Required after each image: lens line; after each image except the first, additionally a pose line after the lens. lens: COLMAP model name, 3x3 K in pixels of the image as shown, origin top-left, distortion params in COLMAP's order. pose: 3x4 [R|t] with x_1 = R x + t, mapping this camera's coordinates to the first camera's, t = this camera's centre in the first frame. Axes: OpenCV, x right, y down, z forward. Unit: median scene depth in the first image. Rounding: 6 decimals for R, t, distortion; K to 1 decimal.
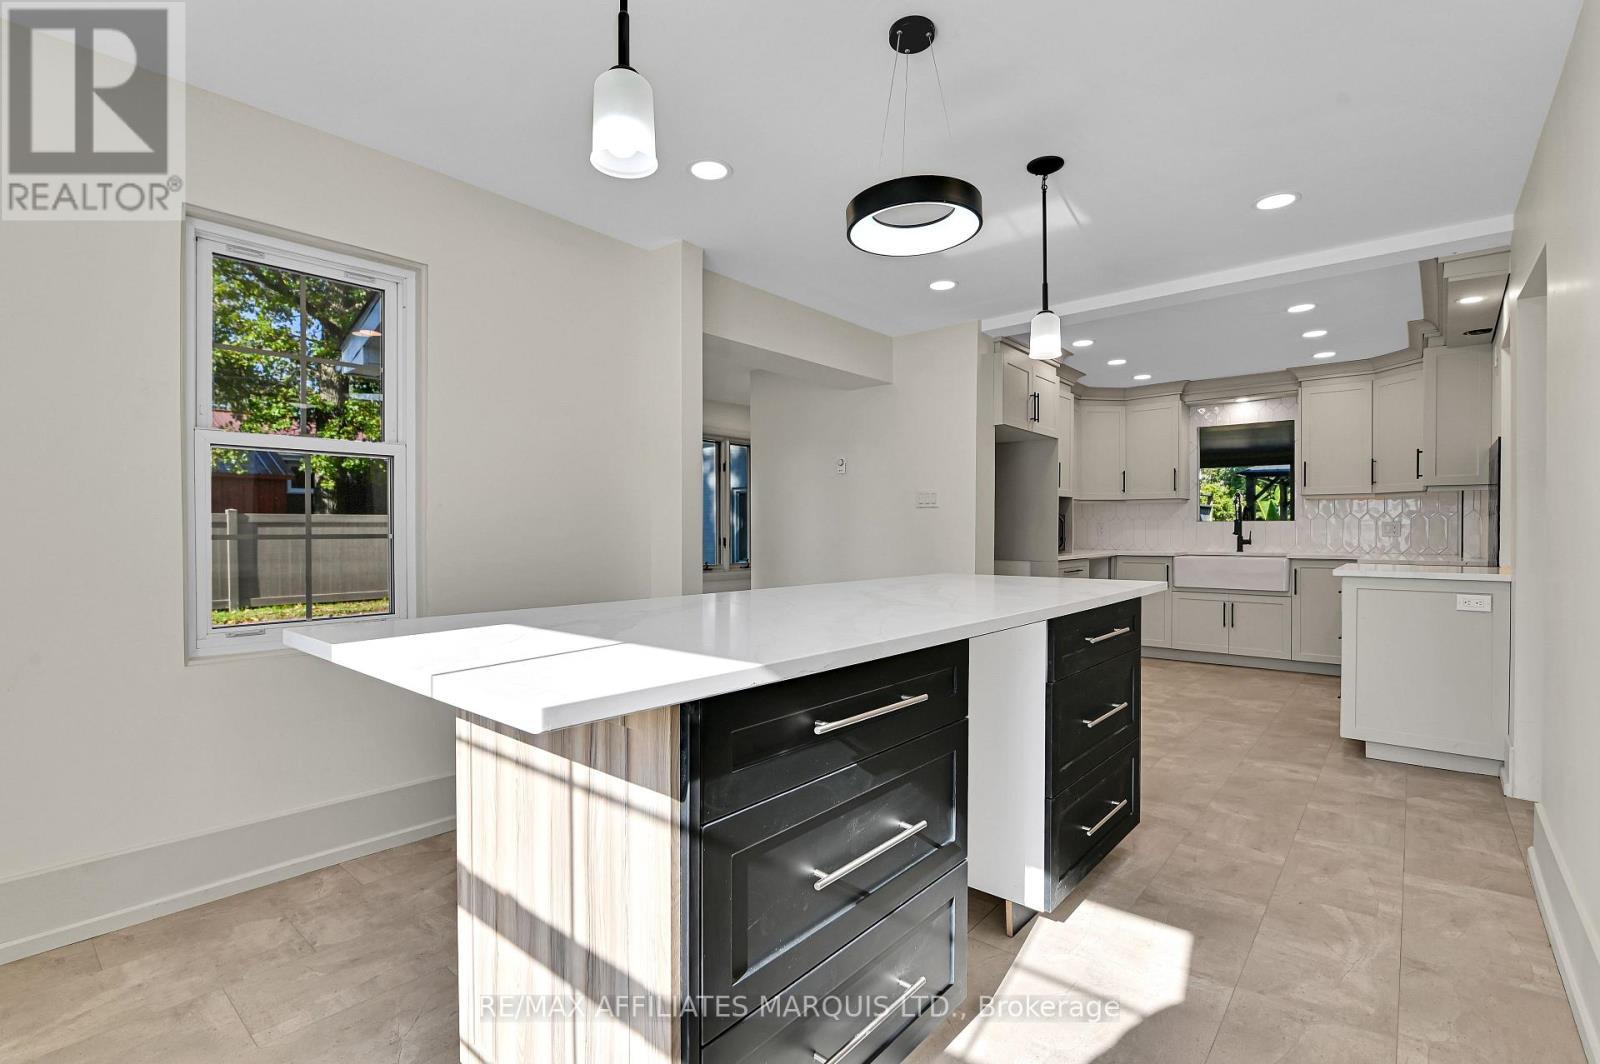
lens RADIAL K [[739.3, 0, 800.0], [0, 739.3, 532.0], [0, 0, 1]] dist [-0.016828, -0.000222]
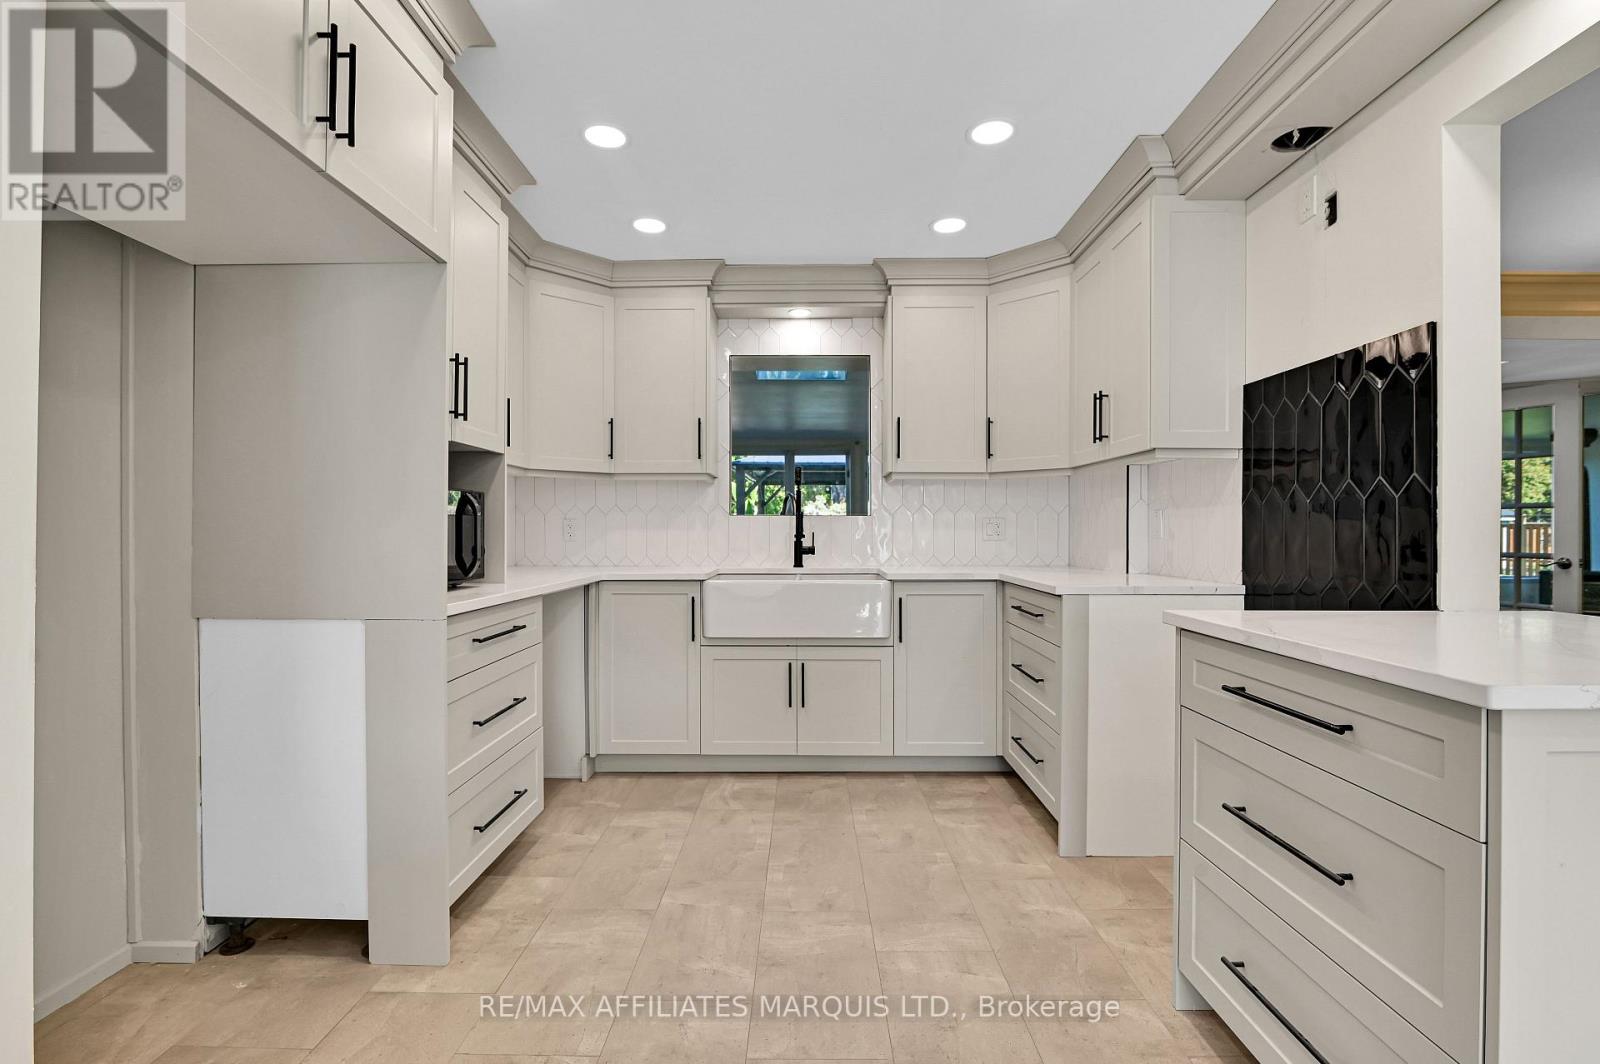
lens RADIAL K [[739.3, 0, 800.0], [0, 739.3, 532.0], [0, 0, 1]] dist [-0.016828, -0.000222]
pose [[0.772744, 0.000567, 0.634718, 0.222842], [0.001184, 0.999997, -0.002335, -0.000034], [-0.634717, 0.002556, 0.772741, 0.540735]]
